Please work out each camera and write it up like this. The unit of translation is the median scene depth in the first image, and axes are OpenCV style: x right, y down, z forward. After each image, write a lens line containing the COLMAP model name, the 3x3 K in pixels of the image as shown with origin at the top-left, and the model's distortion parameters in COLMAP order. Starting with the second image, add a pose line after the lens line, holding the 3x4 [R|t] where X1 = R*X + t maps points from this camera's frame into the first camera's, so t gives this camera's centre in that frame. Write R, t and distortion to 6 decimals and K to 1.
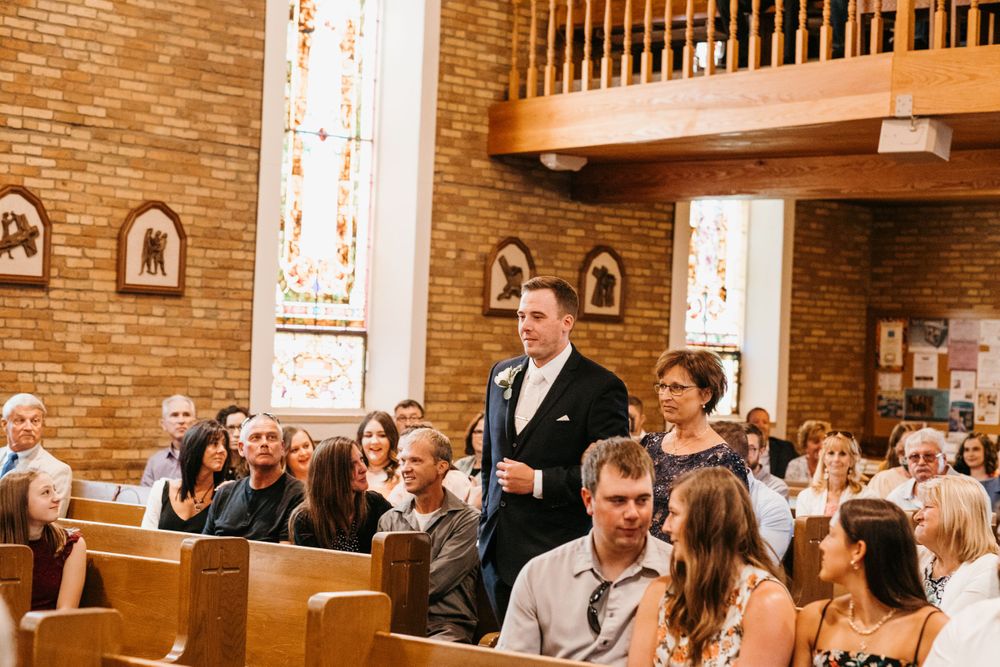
lens RADIAL K [[2391.3, 0, 500.0], [0, 2391.3, 333.5], [0, 0, 1]] dist [0.143850, -0.019889]
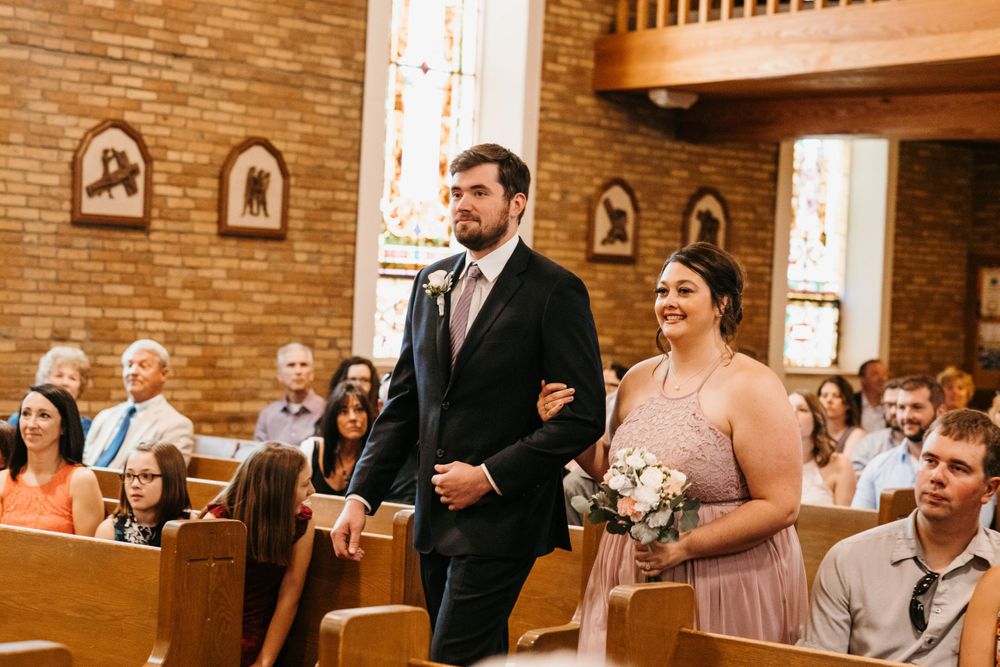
lens RADIAL K [[2391.3, 0, 500.0], [0, 2391.3, 333.5], [0, 0, 1]] dist [0.143850, -0.019889]
pose [[0.999967, 0.004865, 0.006566, -0.050936], [-0.005019, 0.999706, 0.023709, -0.001139], [-0.006448, -0.023741, 0.999697, 0.055328]]
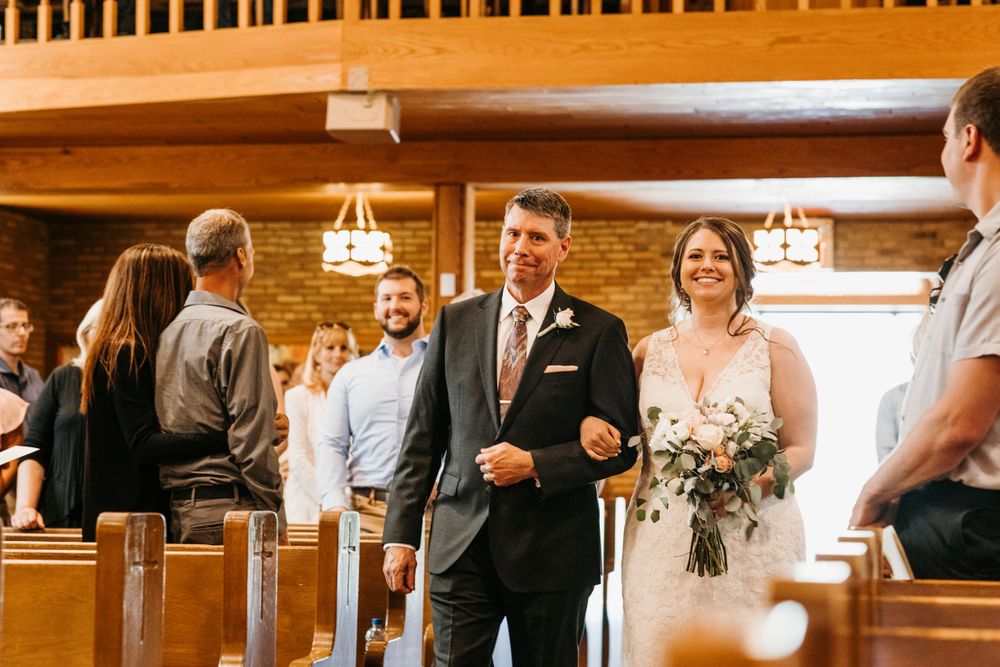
lens RADIAL K [[2391.3, 0, 500.0], [0, 2391.3, 333.5], [0, 0, 1]] dist [0.143850, -0.019889]
pose [[0.852484, 0.004481, 0.522734, -0.226860], [0.015042, 0.999339, -0.033098, 0.028594], [-0.522537, 0.036079, 0.851853, 0.172375]]
